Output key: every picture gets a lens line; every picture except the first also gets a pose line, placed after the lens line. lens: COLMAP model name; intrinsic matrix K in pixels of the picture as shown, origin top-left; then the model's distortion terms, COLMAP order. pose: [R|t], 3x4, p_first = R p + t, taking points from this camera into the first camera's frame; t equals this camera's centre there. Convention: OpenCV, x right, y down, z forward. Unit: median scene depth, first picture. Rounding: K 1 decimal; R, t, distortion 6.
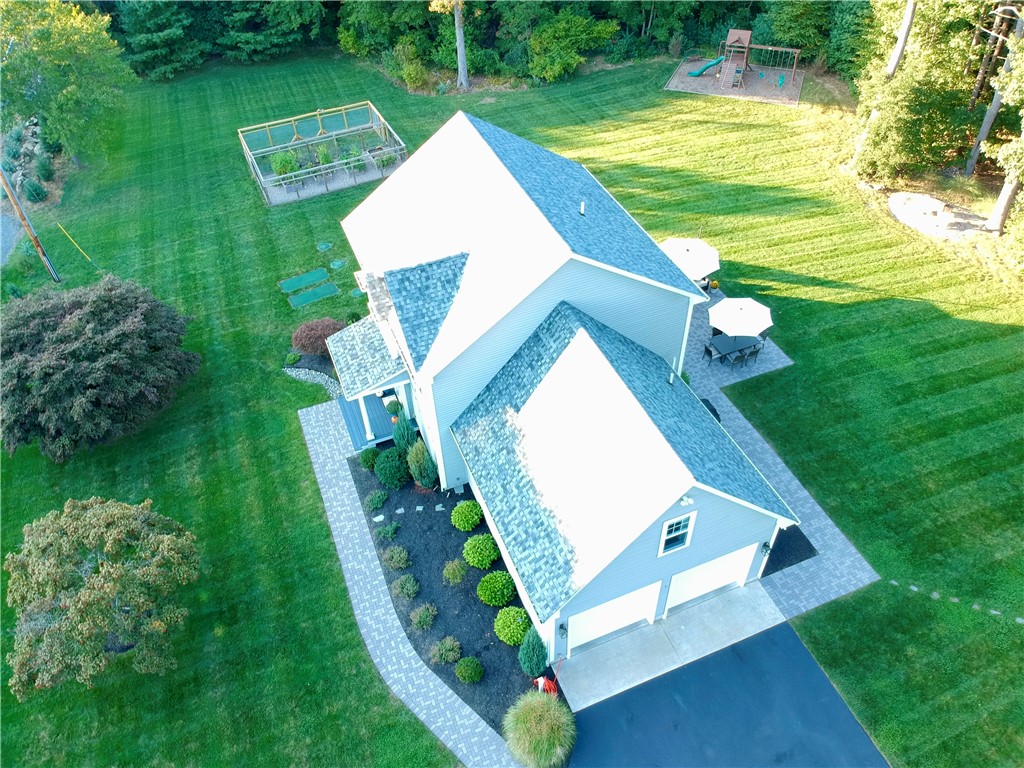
lens RADIAL K [[756.9, 0, 512.0], [0, 756.9, 384.0], [0, 0, 1]] dist [0.101605, -0.175331]
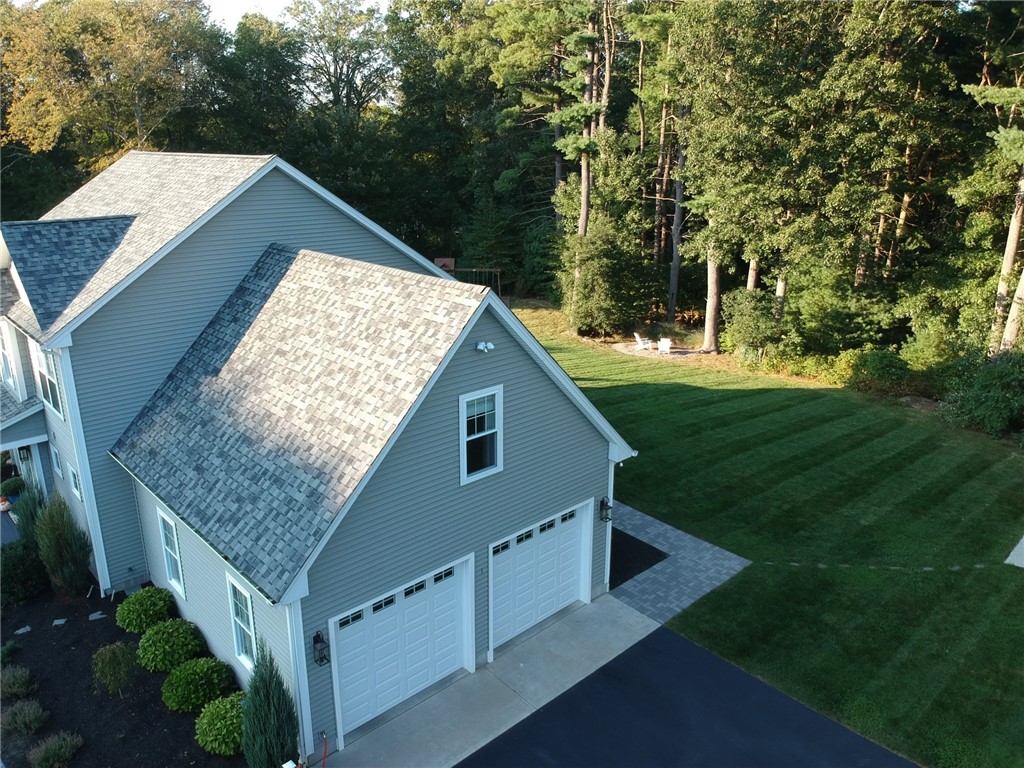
lens RADIAL K [[756.9, 0, 512.0], [0, 756.9, 384.0], [0, 0, 1]] dist [0.101605, -0.175331]
pose [[0.936448, -0.070622, 0.343623, 0.017673], [0.223784, 0.874600, -0.430112, 0.376064], [-0.270157, 0.479675, 0.834821, 0.365407]]
